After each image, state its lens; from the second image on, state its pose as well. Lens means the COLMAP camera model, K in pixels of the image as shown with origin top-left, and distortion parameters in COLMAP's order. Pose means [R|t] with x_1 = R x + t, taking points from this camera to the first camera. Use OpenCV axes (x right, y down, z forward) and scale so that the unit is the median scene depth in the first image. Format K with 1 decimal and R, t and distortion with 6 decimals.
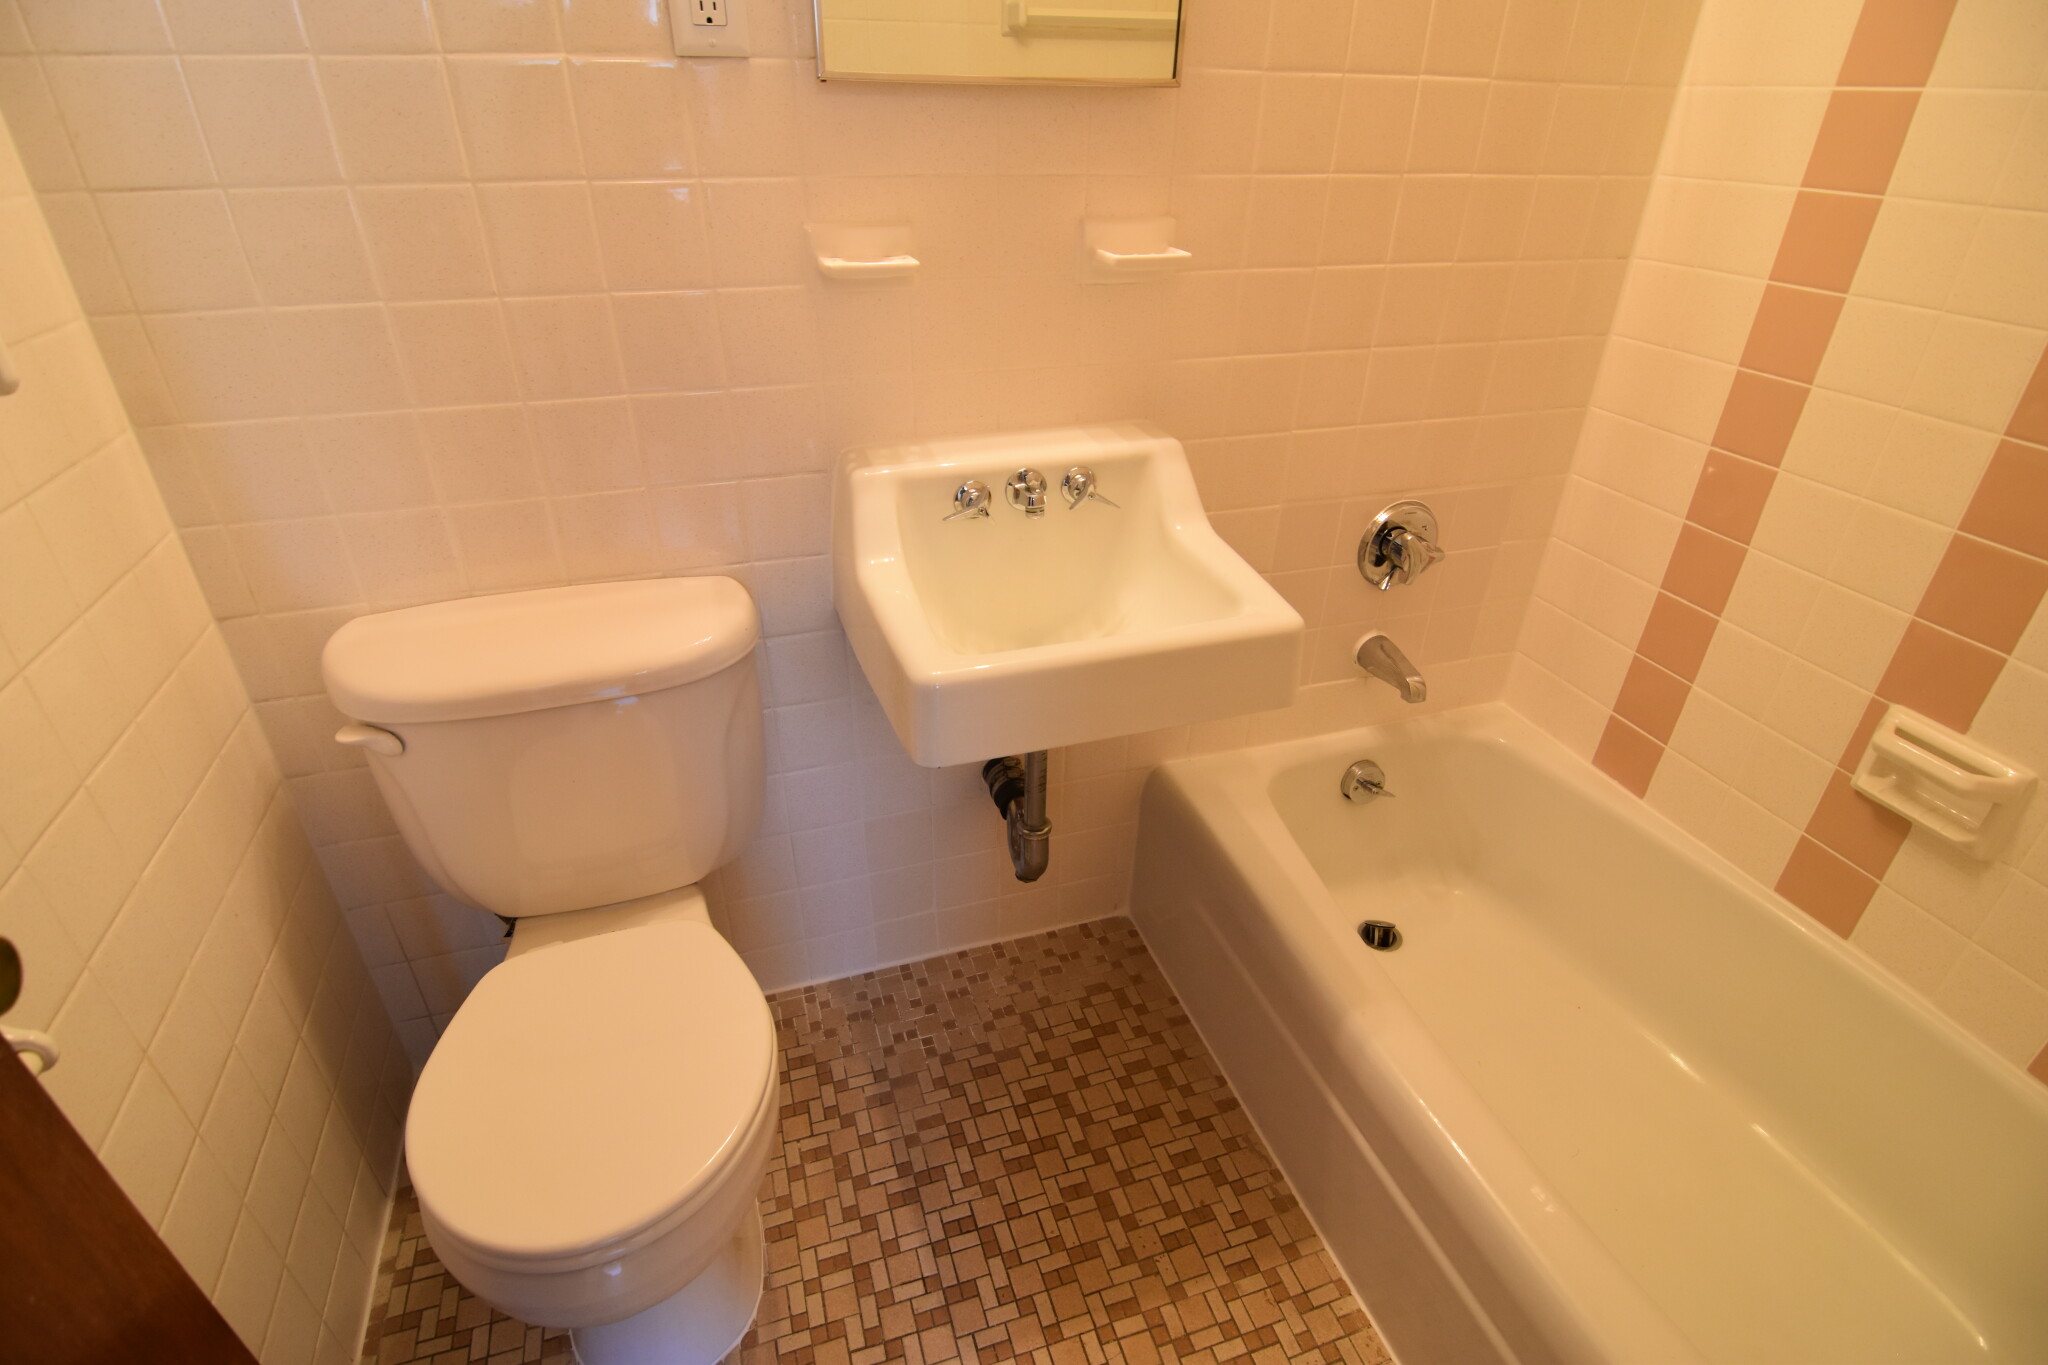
lens RADIAL K [[989.9, 0, 1021.6], [0, 989.9, 686.2], [0, 0, 1]] dist [-0.005663, -0.013638]
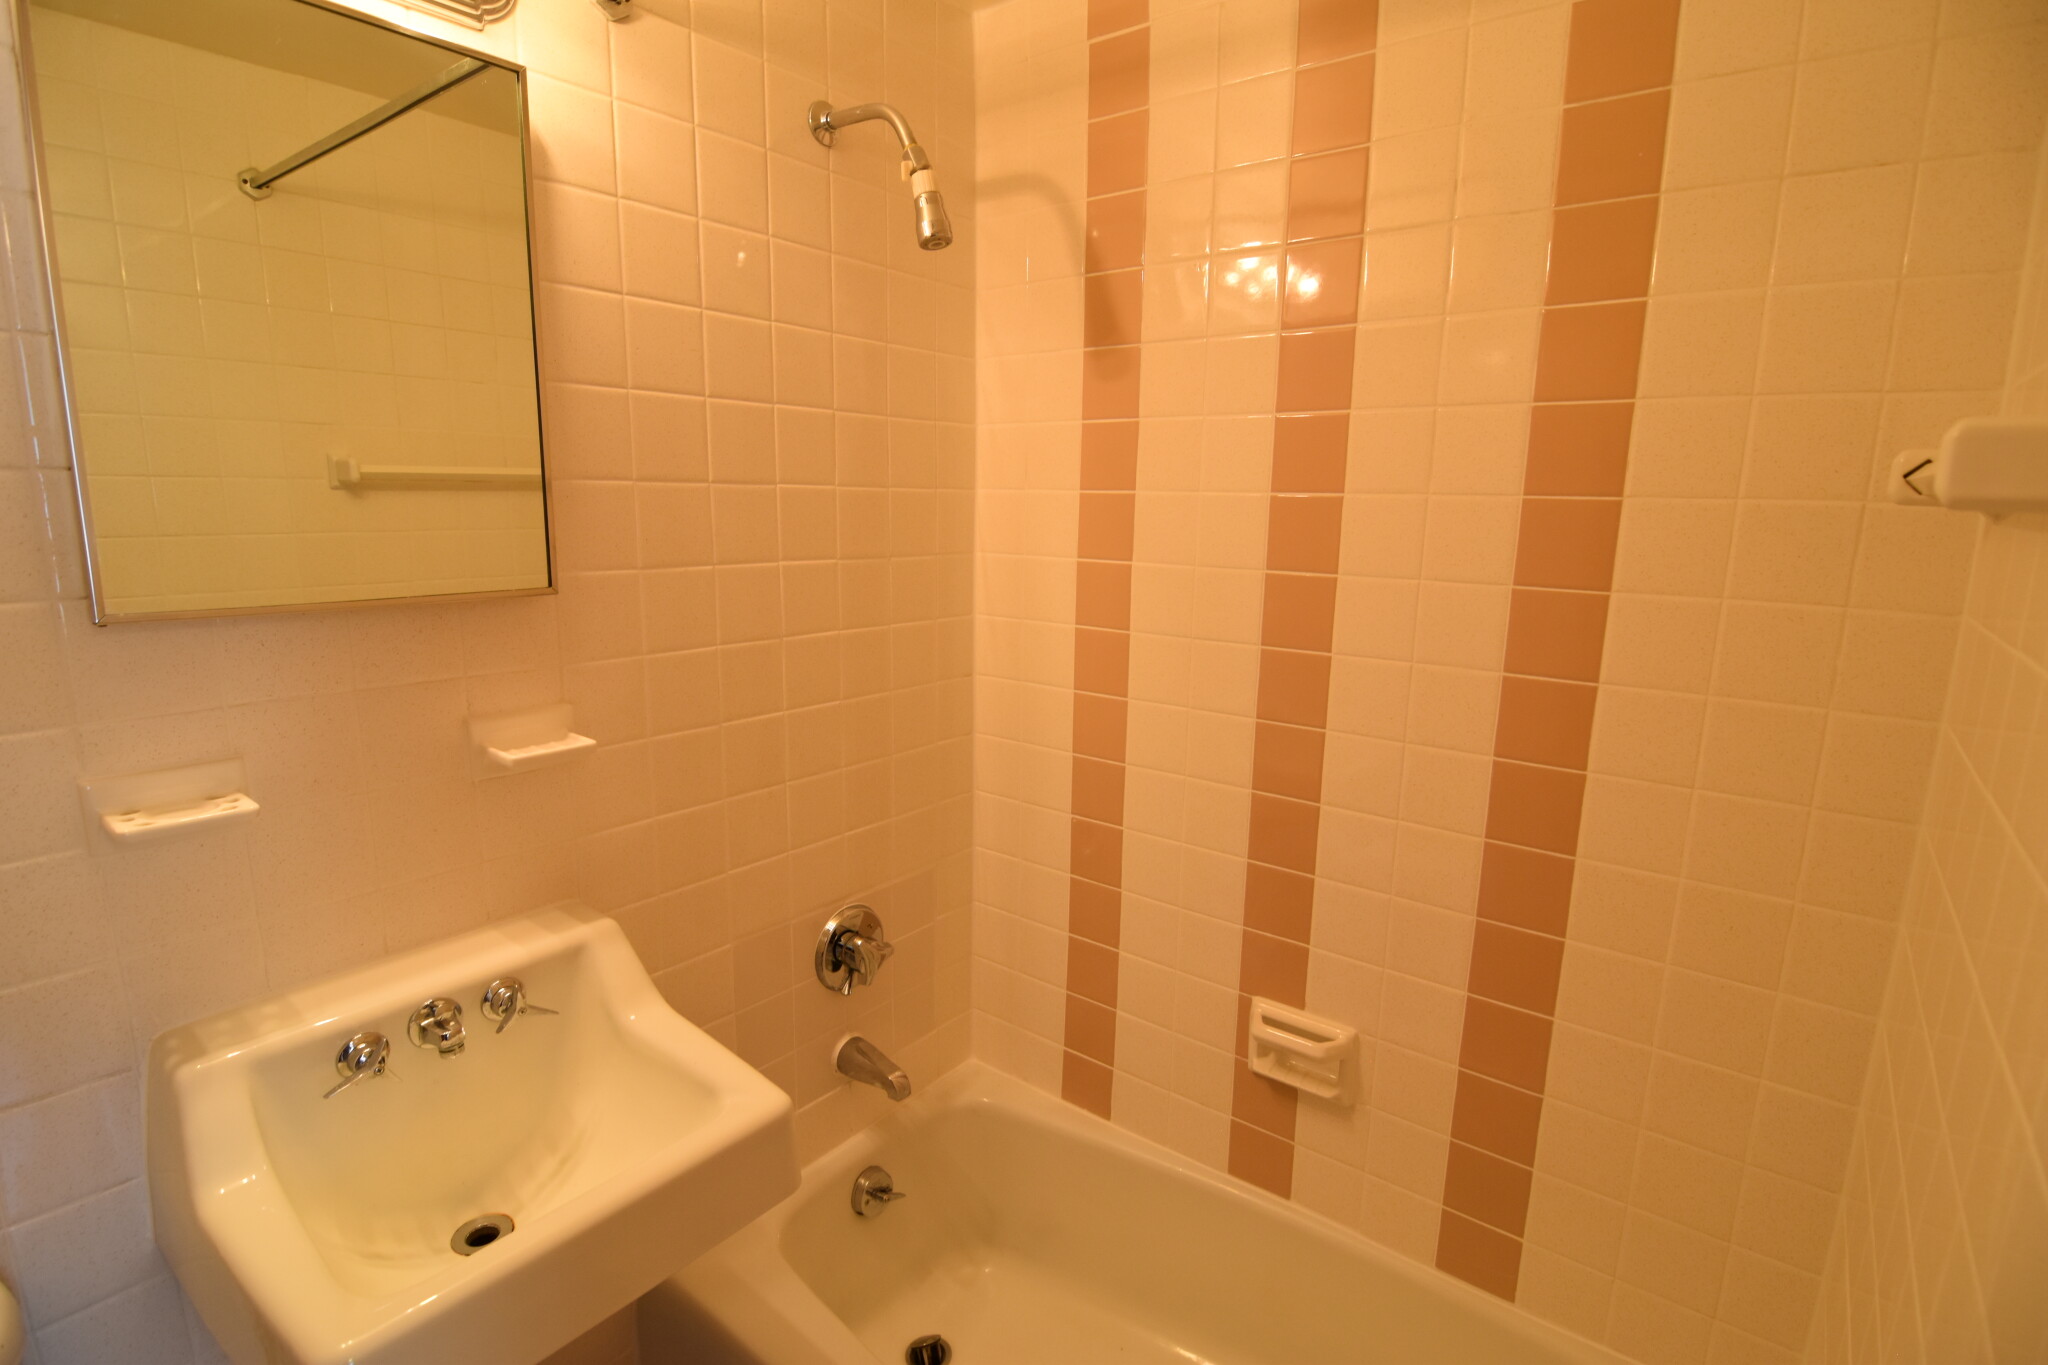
lens RADIAL K [[989.9, 0, 1021.6], [0, 989.9, 686.2], [0, 0, 1]] dist [-0.005663, -0.013638]
pose [[0.830407, -0.105746, 0.547030, -0.008897], [0.277891, 0.929592, -0.242147, -0.117693], [-0.482909, 0.353095, 0.801326, -0.015874]]
